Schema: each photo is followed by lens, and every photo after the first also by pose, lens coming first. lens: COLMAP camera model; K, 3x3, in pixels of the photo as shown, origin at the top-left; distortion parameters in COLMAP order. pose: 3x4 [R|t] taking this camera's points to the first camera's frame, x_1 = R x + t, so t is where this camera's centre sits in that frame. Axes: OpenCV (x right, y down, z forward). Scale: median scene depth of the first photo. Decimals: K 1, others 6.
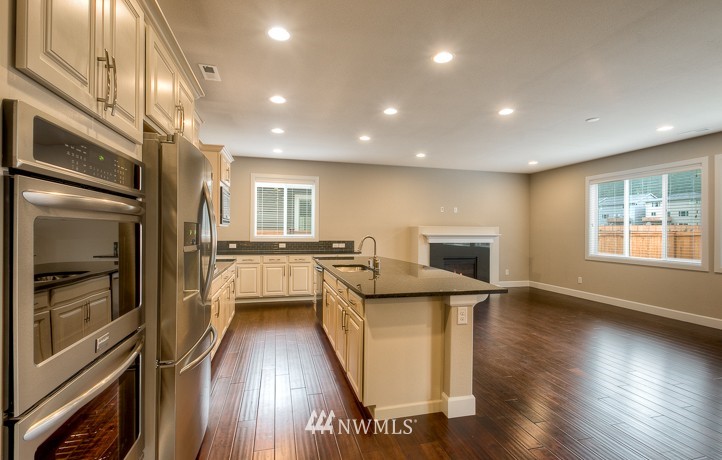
lens RADIAL K [[335.7, 0, 365.3], [0, 335.7, 228.4], [0, 0, 1]] dist [-0.010833, -0.003430]
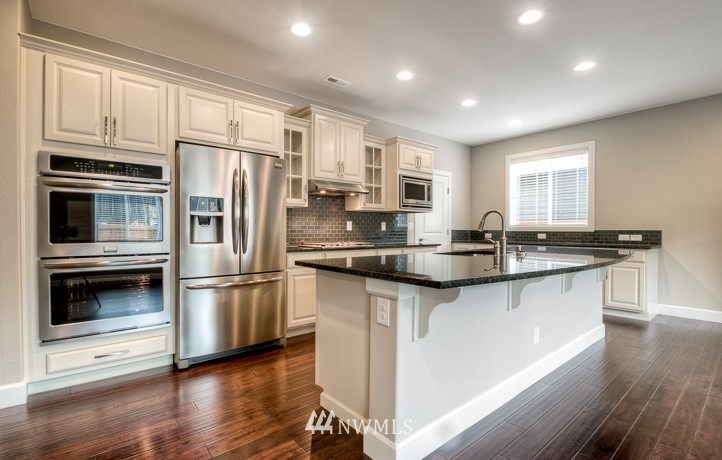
lens RADIAL K [[335.7, 0, 359.5], [0, 335.7, 232.3], [0, 0, 1]] dist [-0.010833, -0.003430]
pose [[0.422876, -0.005236, -0.906173, 0.296831], [0.008639, 0.999961, -0.001746, 0.038462], [0.906146, -0.007091, 0.422905, 0.241341]]
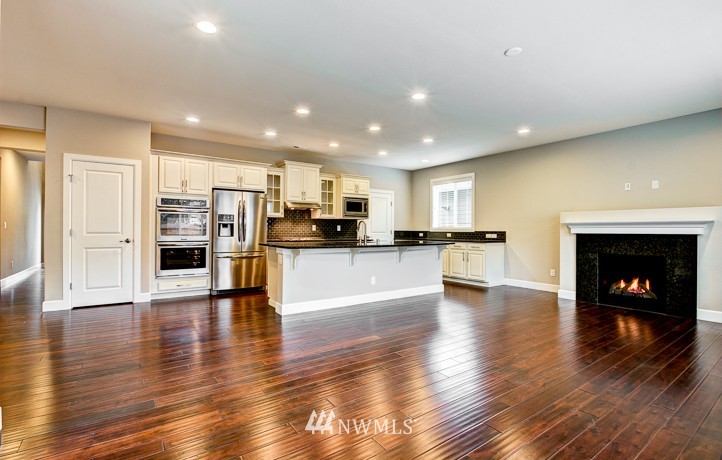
lens RADIAL K [[335.7, 0, 362.6], [0, 335.7, 229.9], [0, 0, 1]] dist [-0.010833, -0.003430]
pose [[0.350253, -0.008657, -0.936615, 0.761903], [0.002969, 0.999963, -0.008132, 0.040831], [0.936651, 0.000067, 0.350265, 0.271207]]
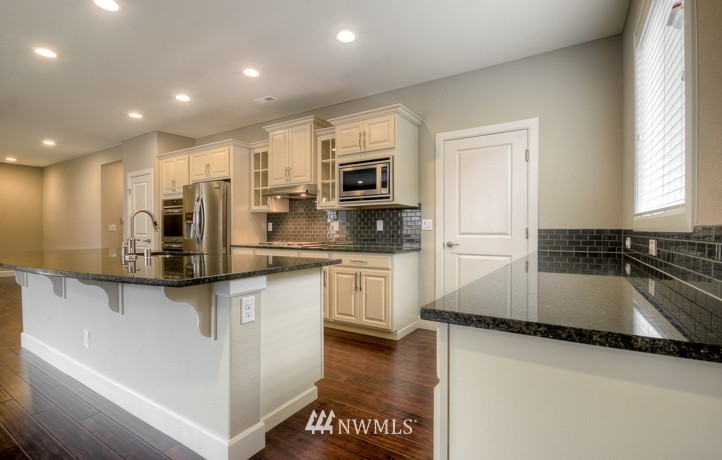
lens RADIAL K [[335.7, 0, 355.5], [0, 335.7, 231.2], [0, 0, 1]] dist [-0.010833, -0.003430]
pose [[-0.733973, -0.007945, -0.679132, 0.087978], [-0.002011, 0.999953, -0.009525, 0.040122], [0.679176, -0.005625, -0.733954, 0.999752]]
